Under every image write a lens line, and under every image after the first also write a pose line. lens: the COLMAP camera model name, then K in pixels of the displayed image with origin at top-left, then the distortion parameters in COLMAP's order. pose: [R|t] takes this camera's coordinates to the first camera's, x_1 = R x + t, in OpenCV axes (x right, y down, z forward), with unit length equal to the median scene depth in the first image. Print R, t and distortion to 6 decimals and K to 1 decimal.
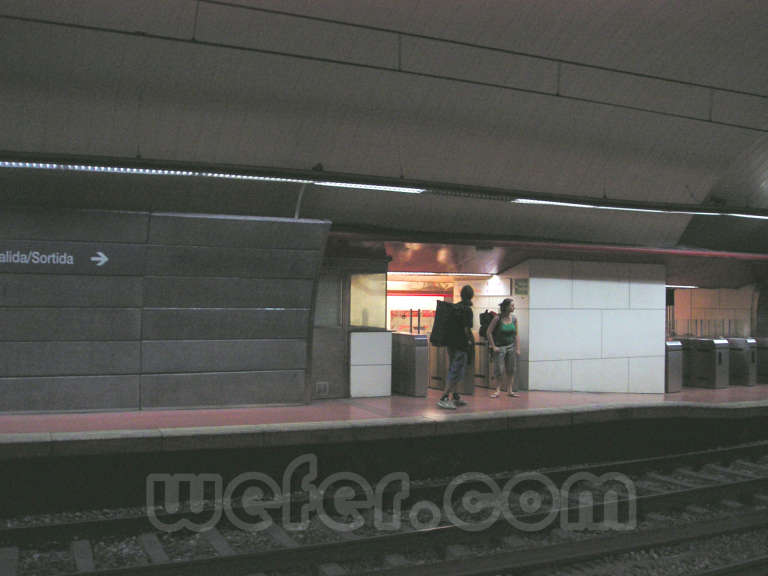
lens RADIAL K [[789.2, 0, 383.1], [0, 789.2, 291.2], [0, 0, 1]] dist [-0.095542, 0.000000]
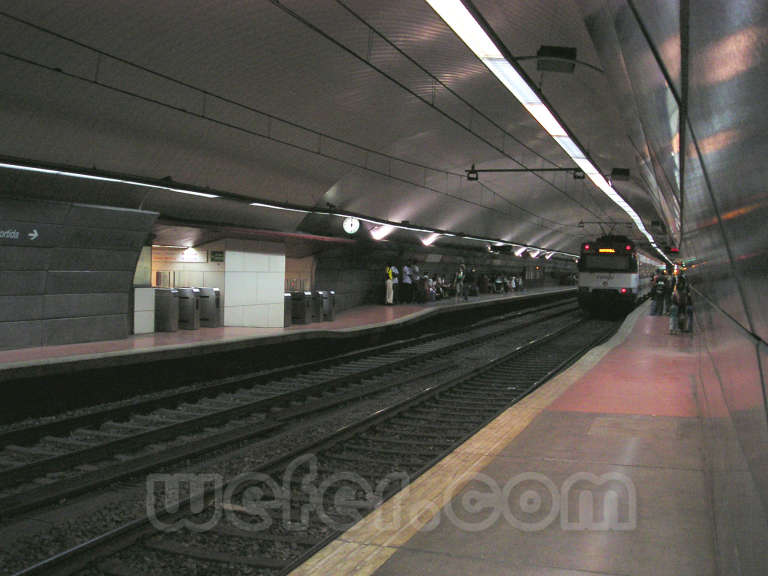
lens RADIAL K [[789.2, 0, 383.7], [0, 789.2, 284.8], [0, 0, 1]] dist [-0.095542, 0.000000]
pose [[0.732617, -0.007479, 0.680600, -0.645323], [-0.020509, 0.999243, 0.033056, -0.008723], [-0.680332, -0.038176, 0.731909, -0.316340]]
